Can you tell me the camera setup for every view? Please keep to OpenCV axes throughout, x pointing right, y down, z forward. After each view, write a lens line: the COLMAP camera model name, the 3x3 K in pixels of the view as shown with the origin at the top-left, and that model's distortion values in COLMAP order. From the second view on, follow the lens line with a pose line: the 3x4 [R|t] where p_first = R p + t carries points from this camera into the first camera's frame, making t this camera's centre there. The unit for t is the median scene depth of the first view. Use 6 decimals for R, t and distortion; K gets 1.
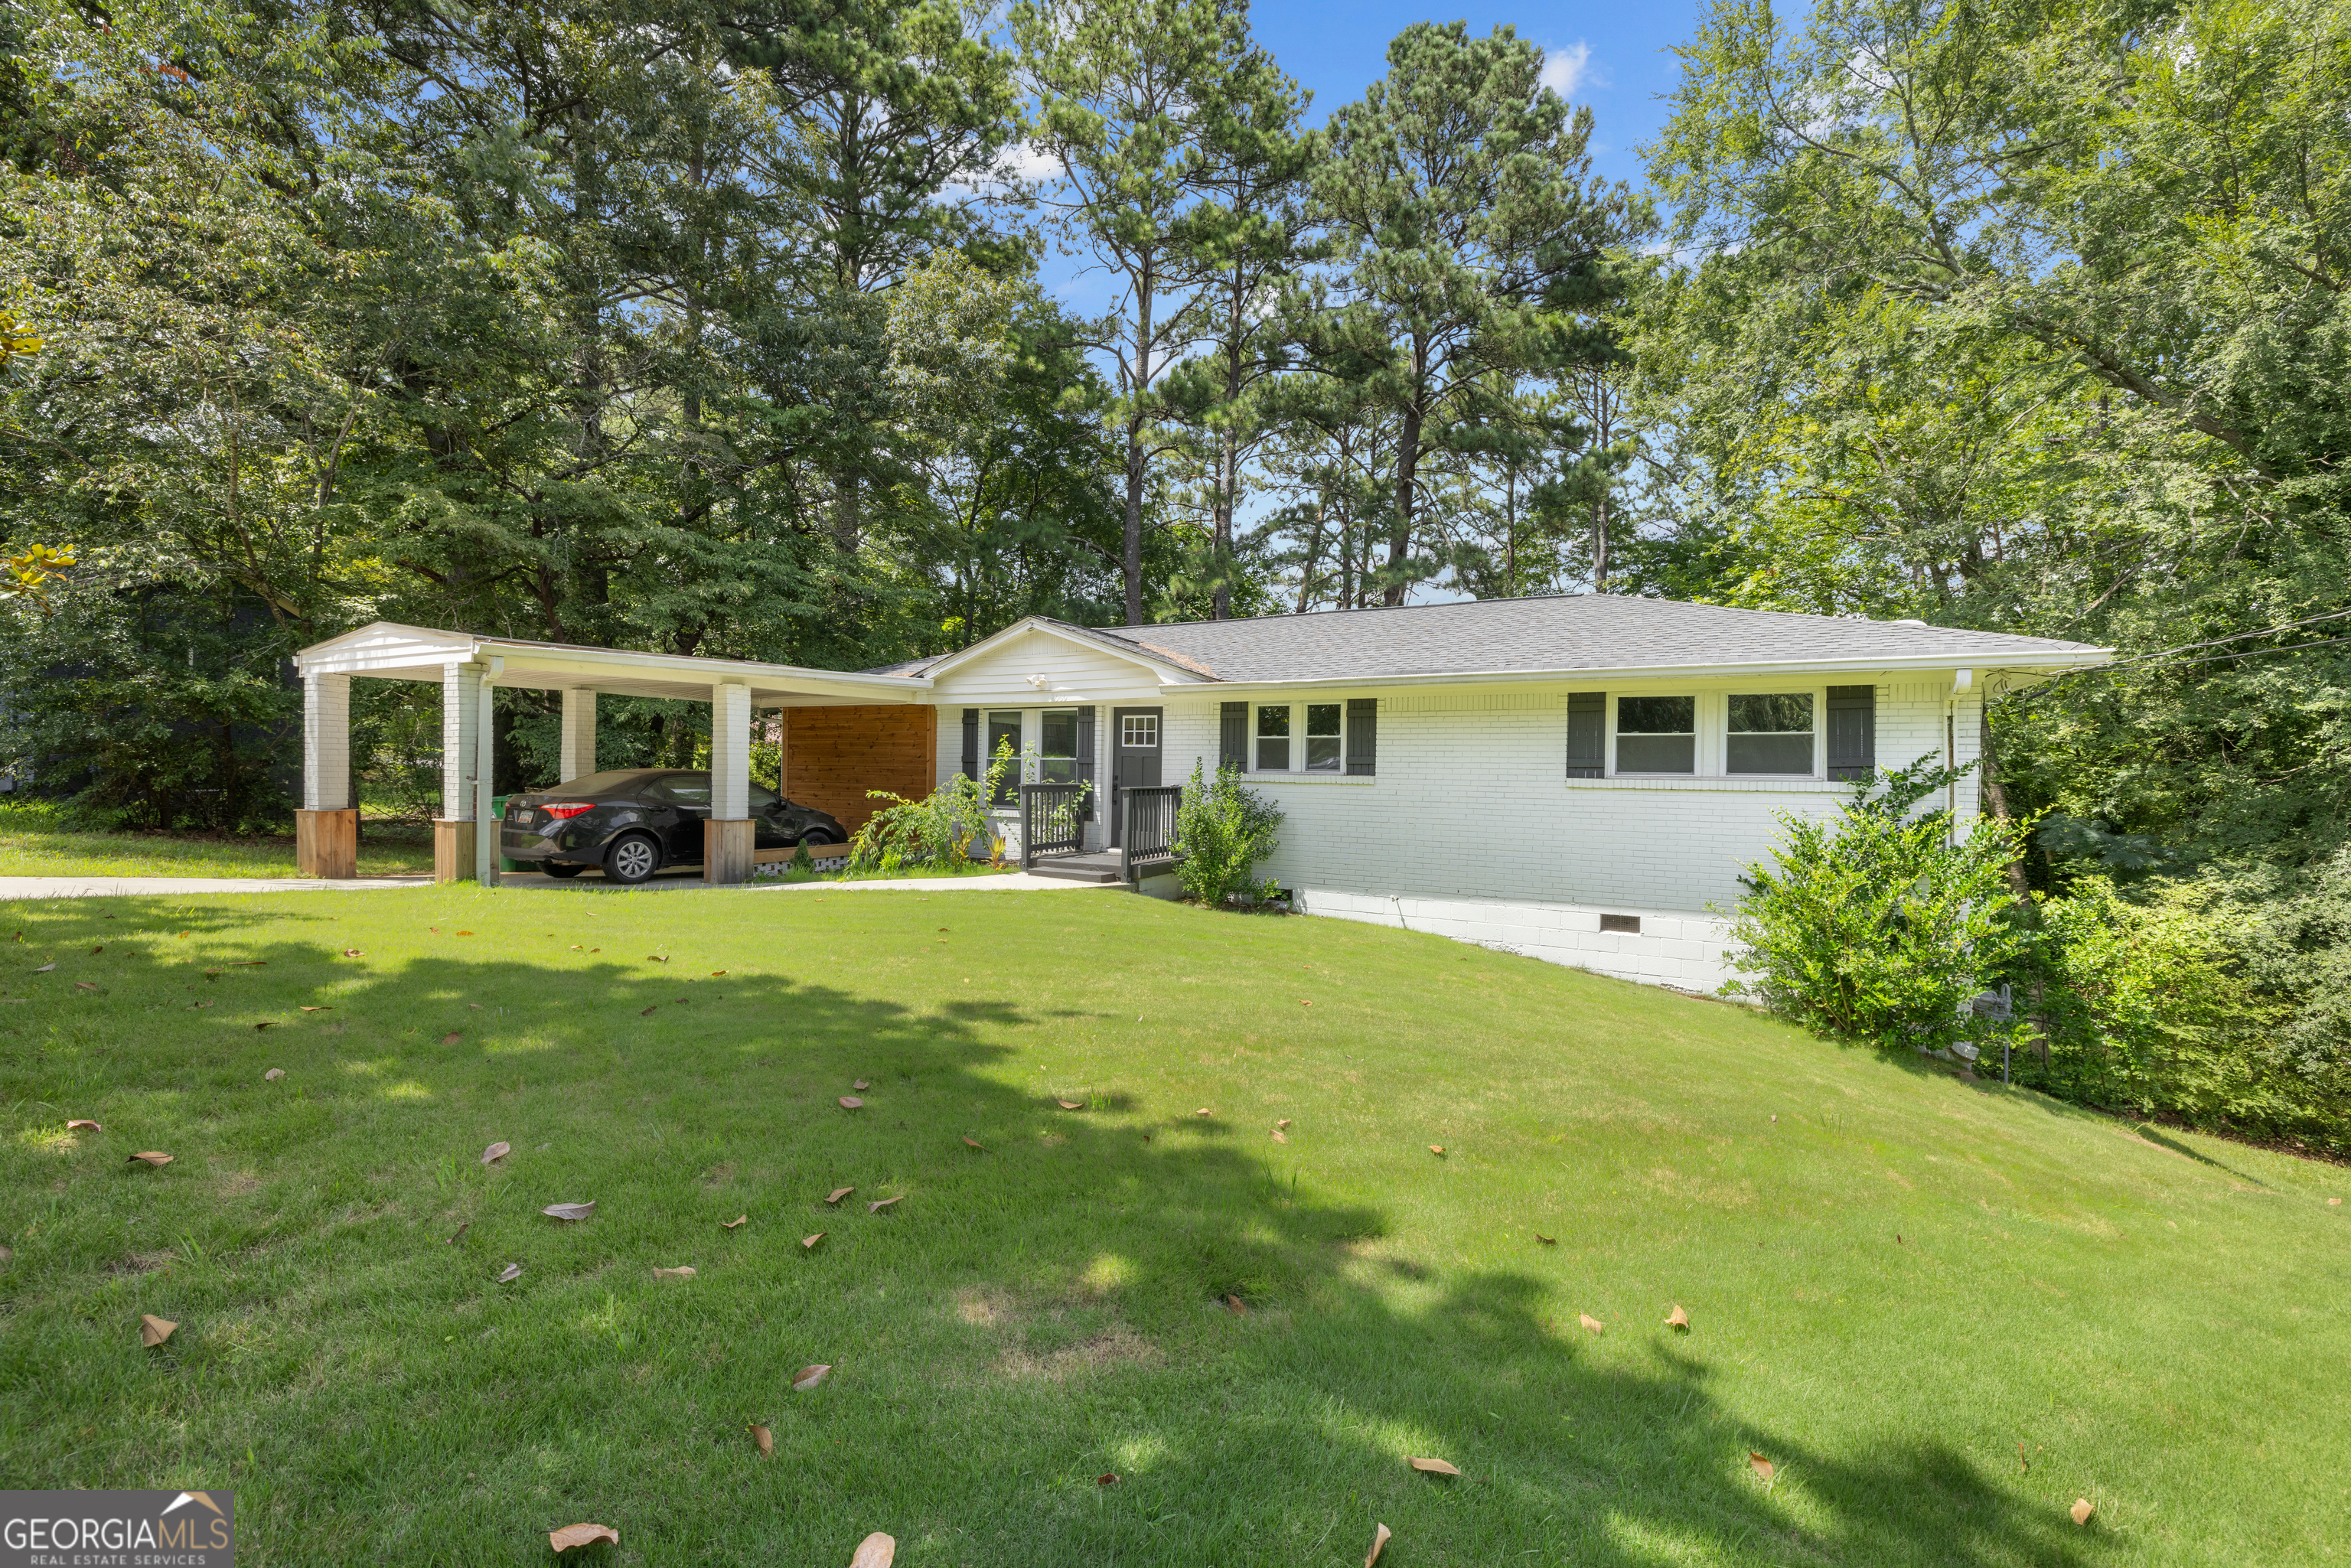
lens RADIAL K [[996.7, 0, 1160.1], [0, 996.7, 781.3], [0, 0, 1]] dist [0.001531, -0.000066]
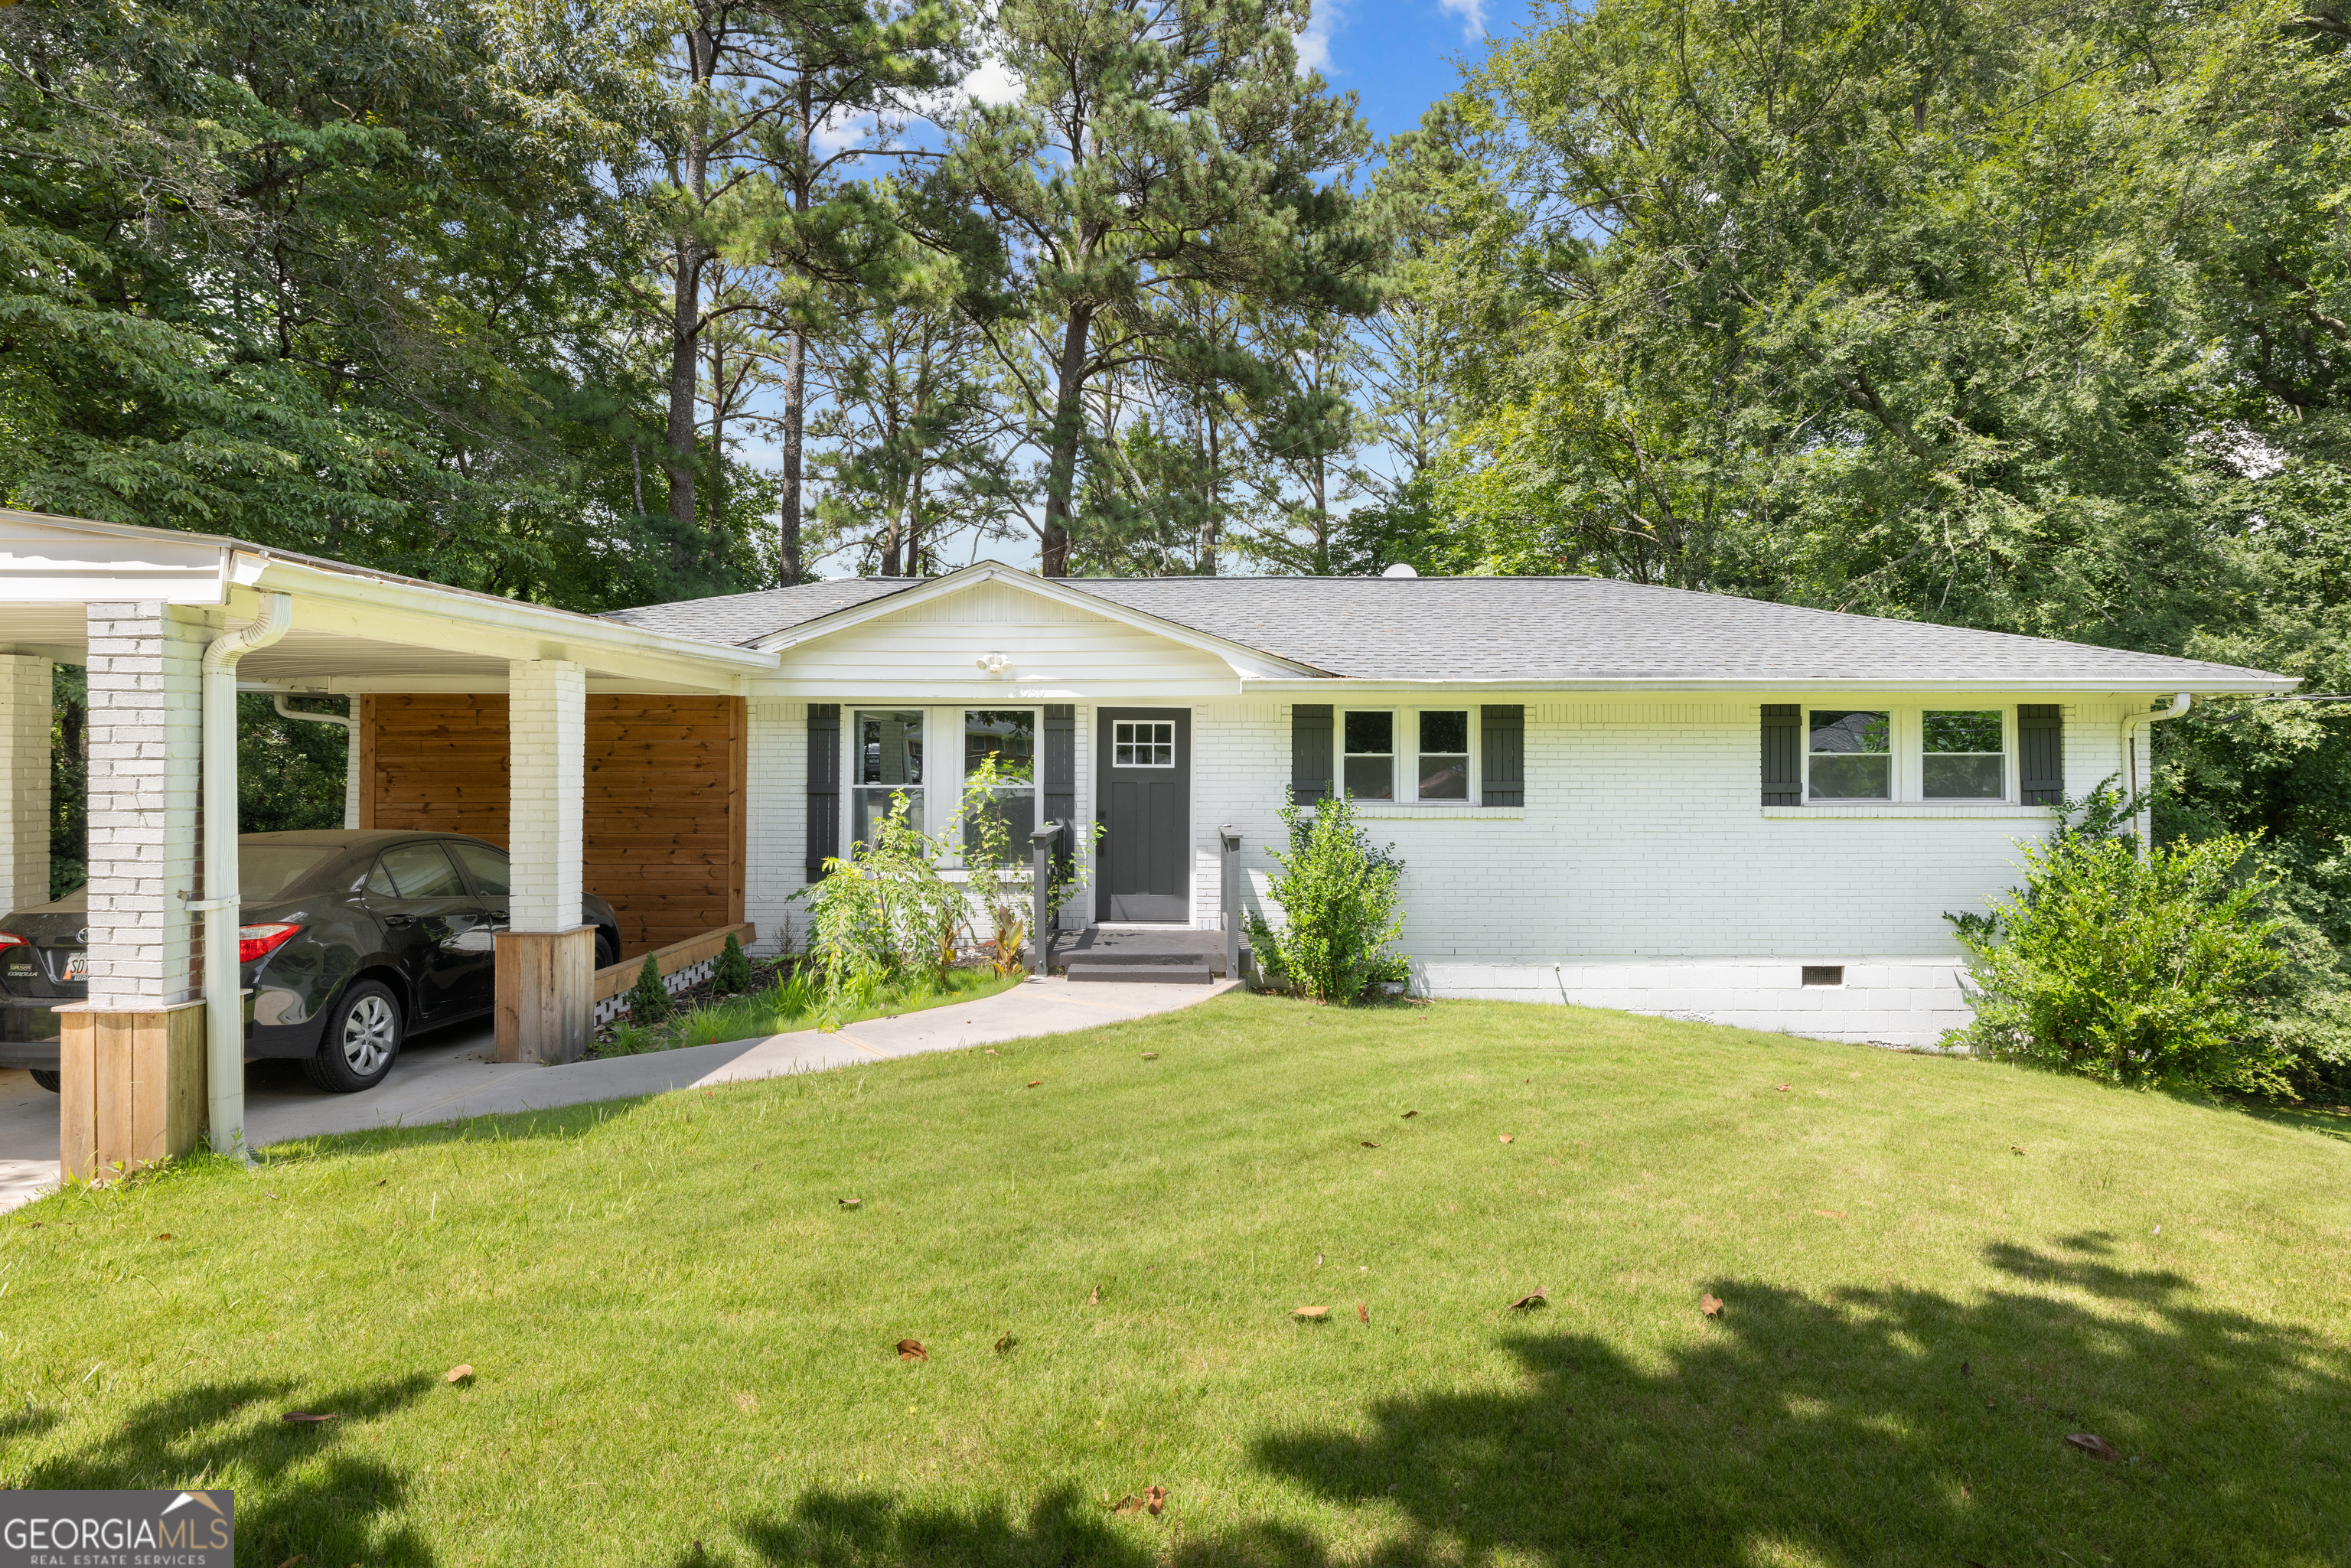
lens RADIAL K [[1272.3, 0, 1183.9], [0, 1272.3, 772.8], [0, 0, 1]] dist [-0.002518, 0.001278]
pose [[0.861546, -0.015509, 0.507442, -0.502546], [0.016553, 0.999860, 0.002454, -0.038566], [-0.507409, 0.006286, 0.861682, 0.303232]]
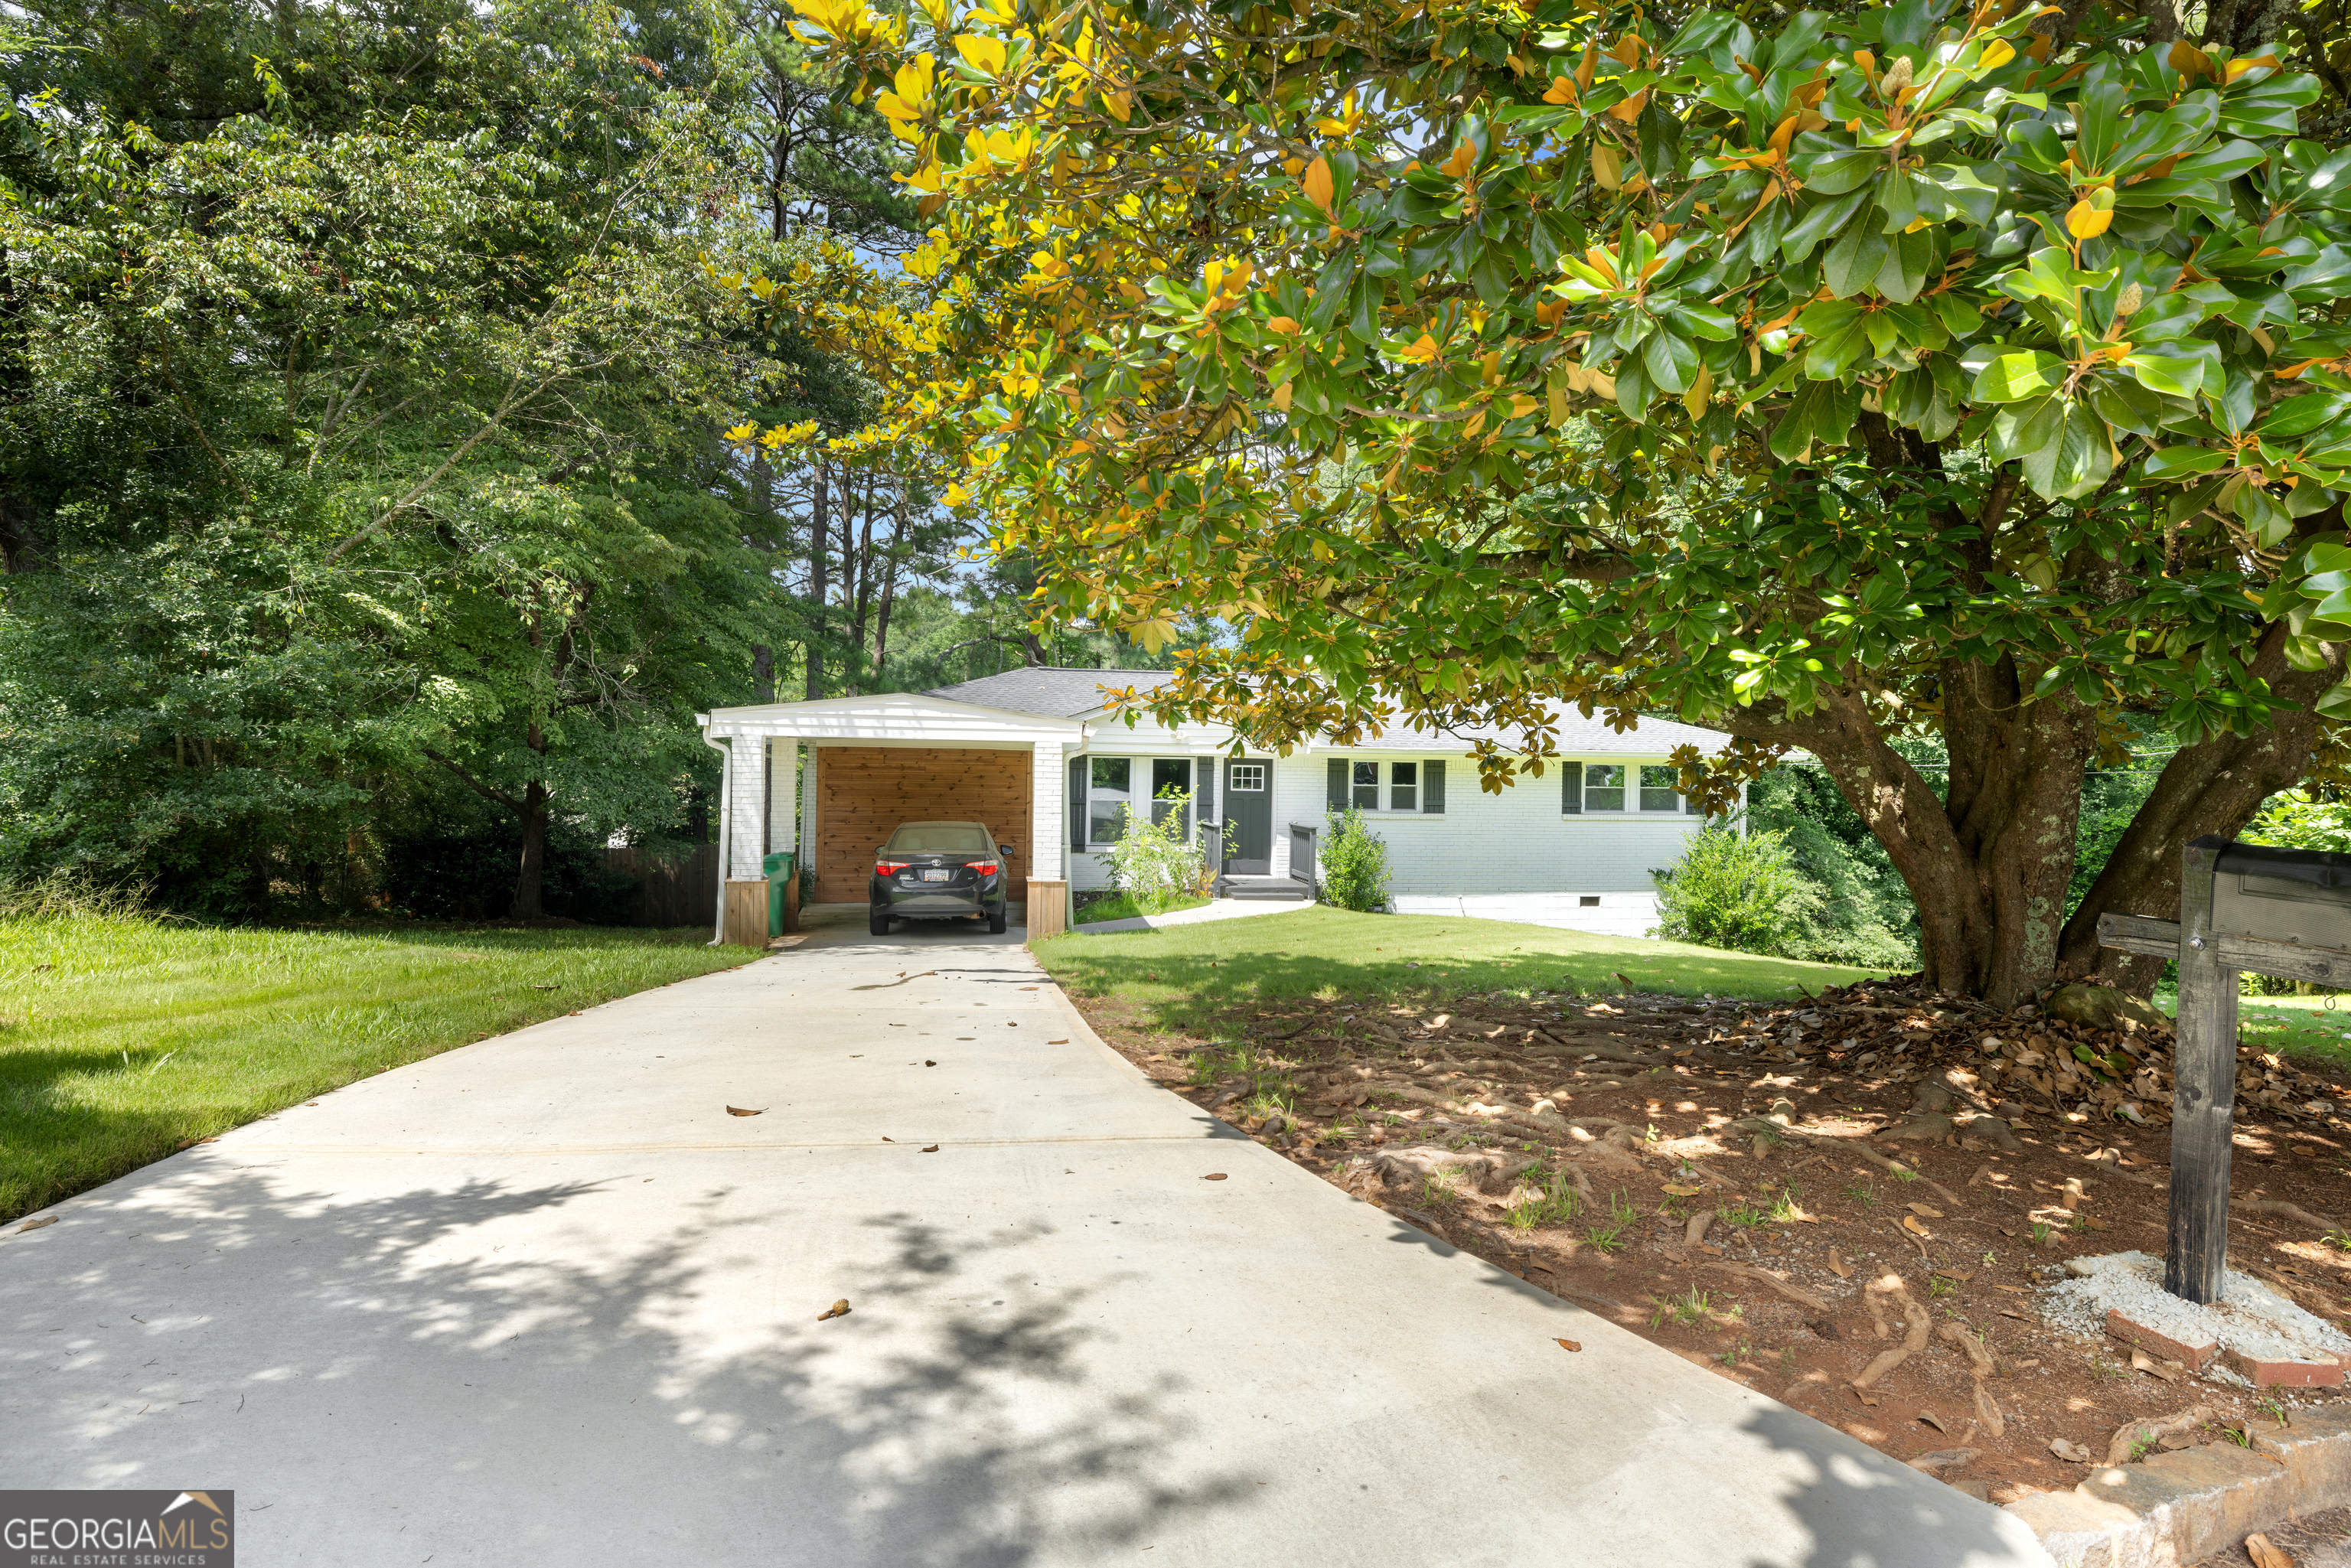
lens RADIAL K [[1272.3, 0, 1178.4], [0, 1272.3, 783.3], [0, 0, 1]] dist [-0.002518, 0.001278]
pose [[0.773878, -0.012151, 0.633218, -1.268323], [0.003084, 0.999876, 0.015418, -0.080181], [-0.633327, -0.009979, 0.773820, -0.185467]]
